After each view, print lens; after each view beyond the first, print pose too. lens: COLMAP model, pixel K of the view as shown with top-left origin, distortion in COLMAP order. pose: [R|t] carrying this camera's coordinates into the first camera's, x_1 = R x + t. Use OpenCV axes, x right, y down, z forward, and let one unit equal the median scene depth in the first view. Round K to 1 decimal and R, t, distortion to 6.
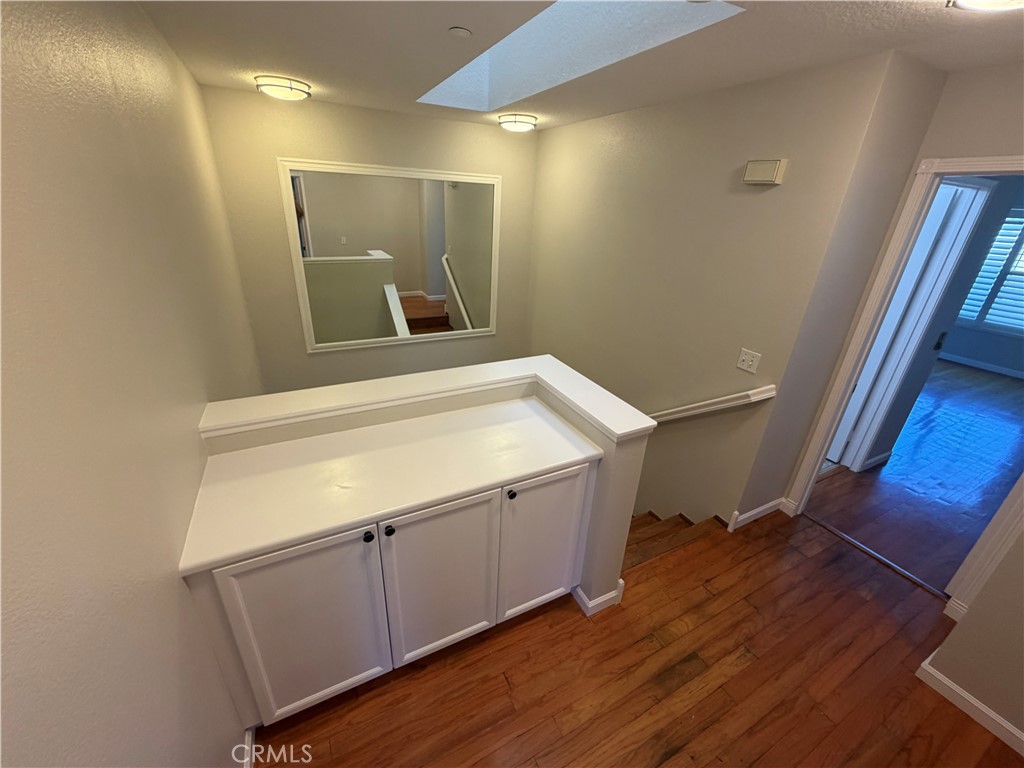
lens RADIAL K [[407.6, 0, 511.1], [0, 407.6, 384.3], [0, 0, 1]] dist [0.002969, -0.001457]
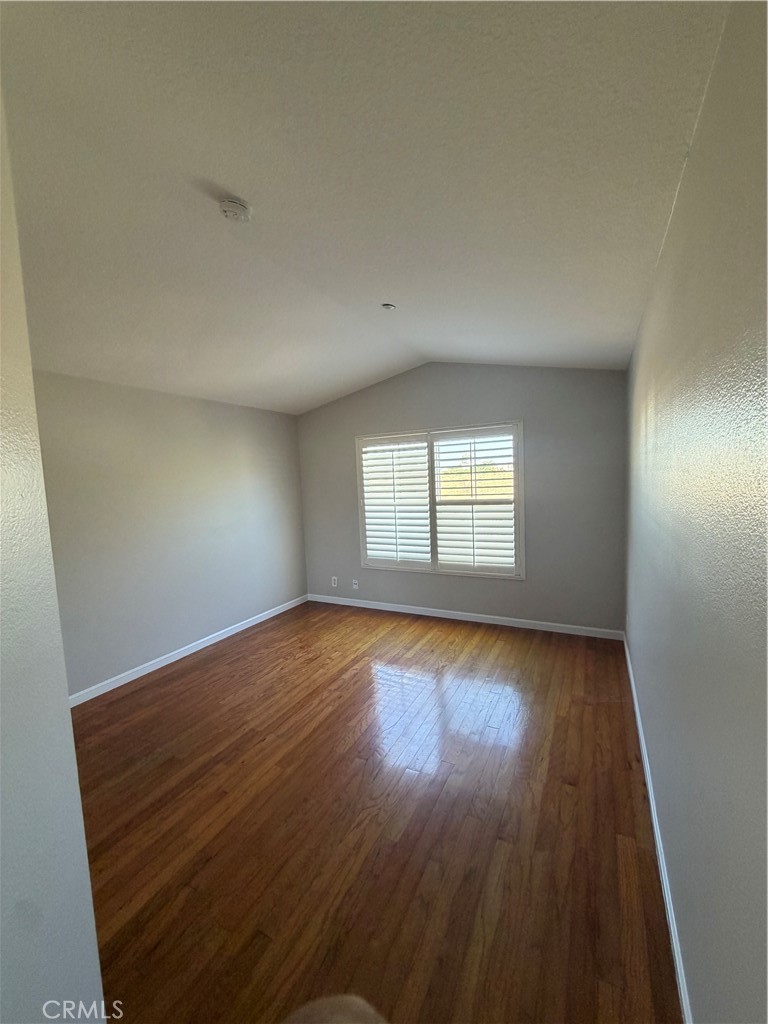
lens RADIAL K [[407.6, 0, 385.2], [0, 407.6, 514.1], [0, 0, 1]] dist [0.002969, -0.001457]
pose [[0.808540, -0.142359, 0.570962, 1.047130], [0.313819, 0.925113, -0.213739, -0.172493], [-0.497776, 0.351995, 0.792665, 0.639221]]
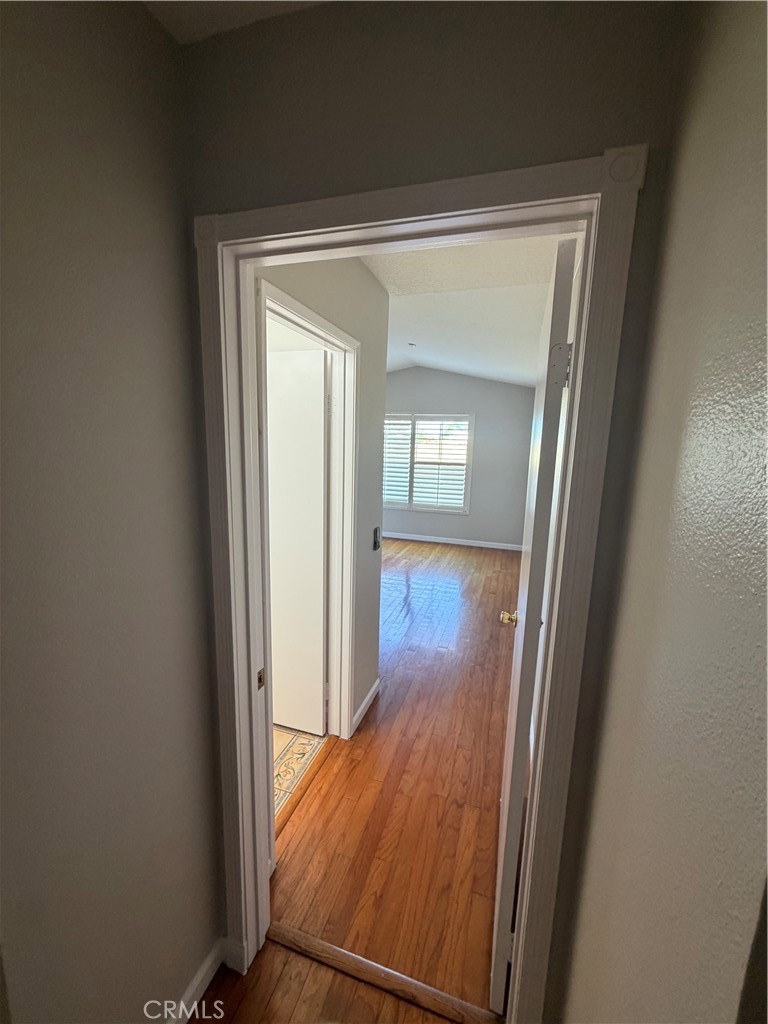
lens RADIAL K [[407.6, 0, 391.6], [0, 407.6, 510.9], [0, 0, 1]] dist [0.002969, -0.001457]
pose [[0.694939, -0.144659, 0.704368, 0.451498], [0.292215, 0.951838, -0.092820, -0.065850], [-0.657016, 0.270331, 0.703740, 0.348276]]
